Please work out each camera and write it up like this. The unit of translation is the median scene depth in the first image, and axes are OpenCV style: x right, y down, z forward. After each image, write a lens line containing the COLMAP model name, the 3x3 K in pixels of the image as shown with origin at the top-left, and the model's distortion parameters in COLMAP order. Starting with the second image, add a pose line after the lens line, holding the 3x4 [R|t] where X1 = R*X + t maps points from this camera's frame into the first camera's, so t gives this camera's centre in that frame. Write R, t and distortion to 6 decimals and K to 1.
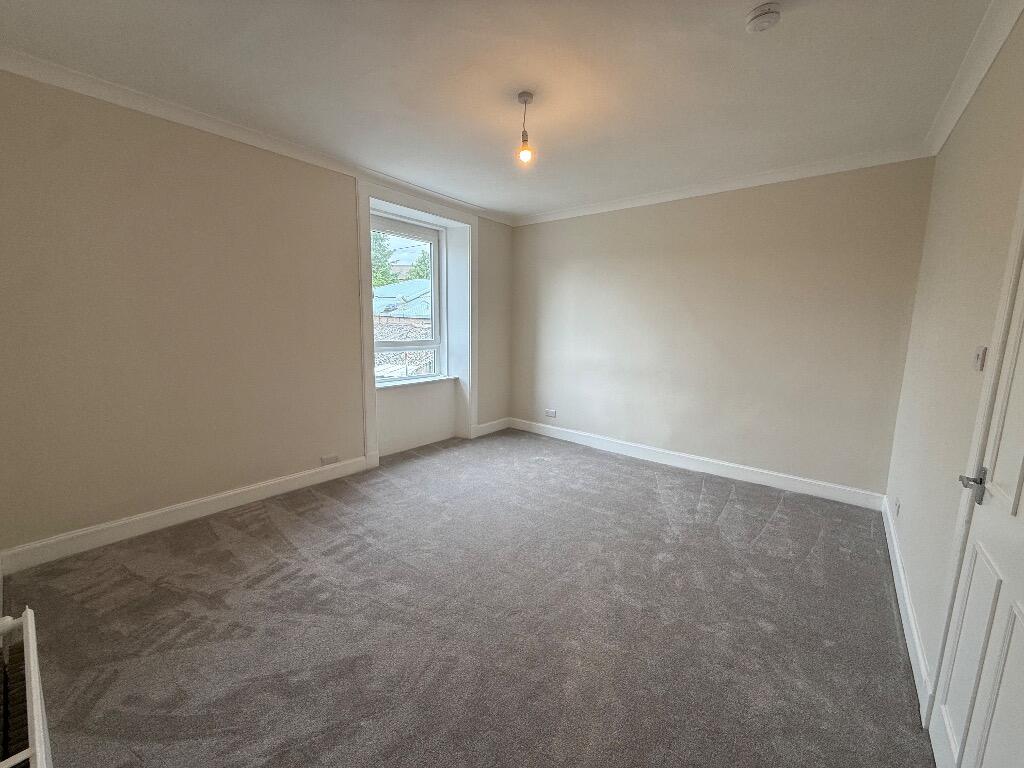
lens RADIAL K [[407.4, 0, 512.0], [0, 407.4, 384.0], [0, 0, 1]] dist [0.000534, 0.000186]
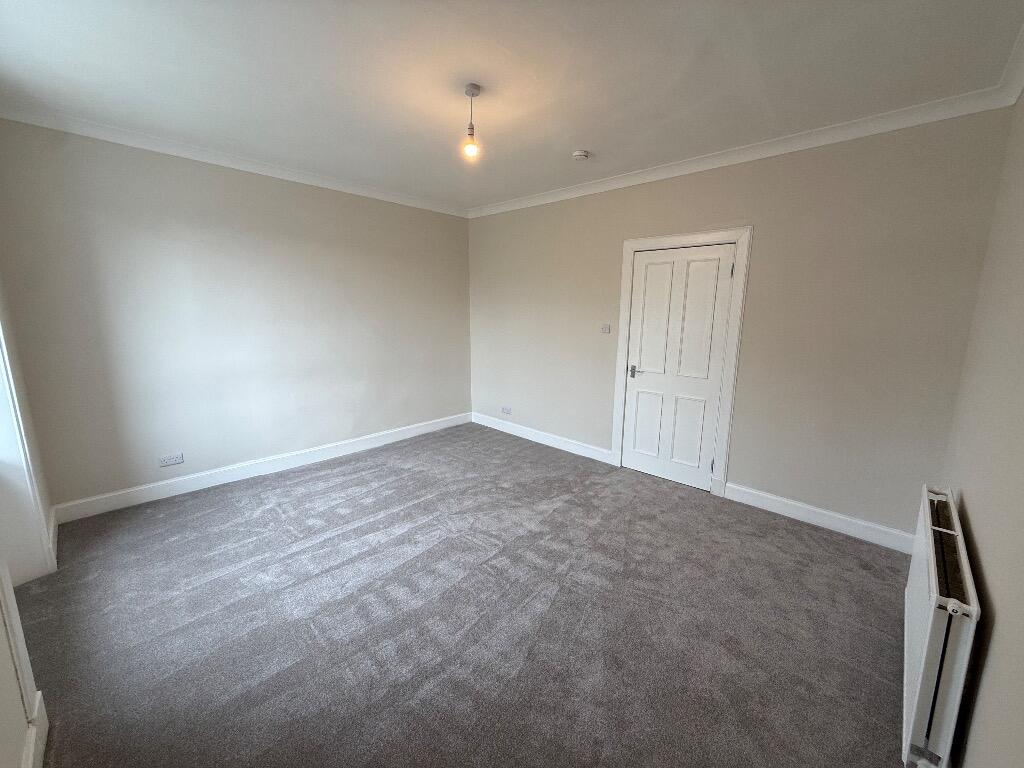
lens RADIAL K [[407.4, 0, 512.0], [0, 407.4, 384.0], [0, 0, 1]] dist [0.000534, 0.000186]
pose [[0.071888, -0.192893, 0.978583, -0.643441], [0.142434, 0.973051, 0.181340, -0.114235], [-0.987190, 0.126348, 0.097425, 0.557657]]
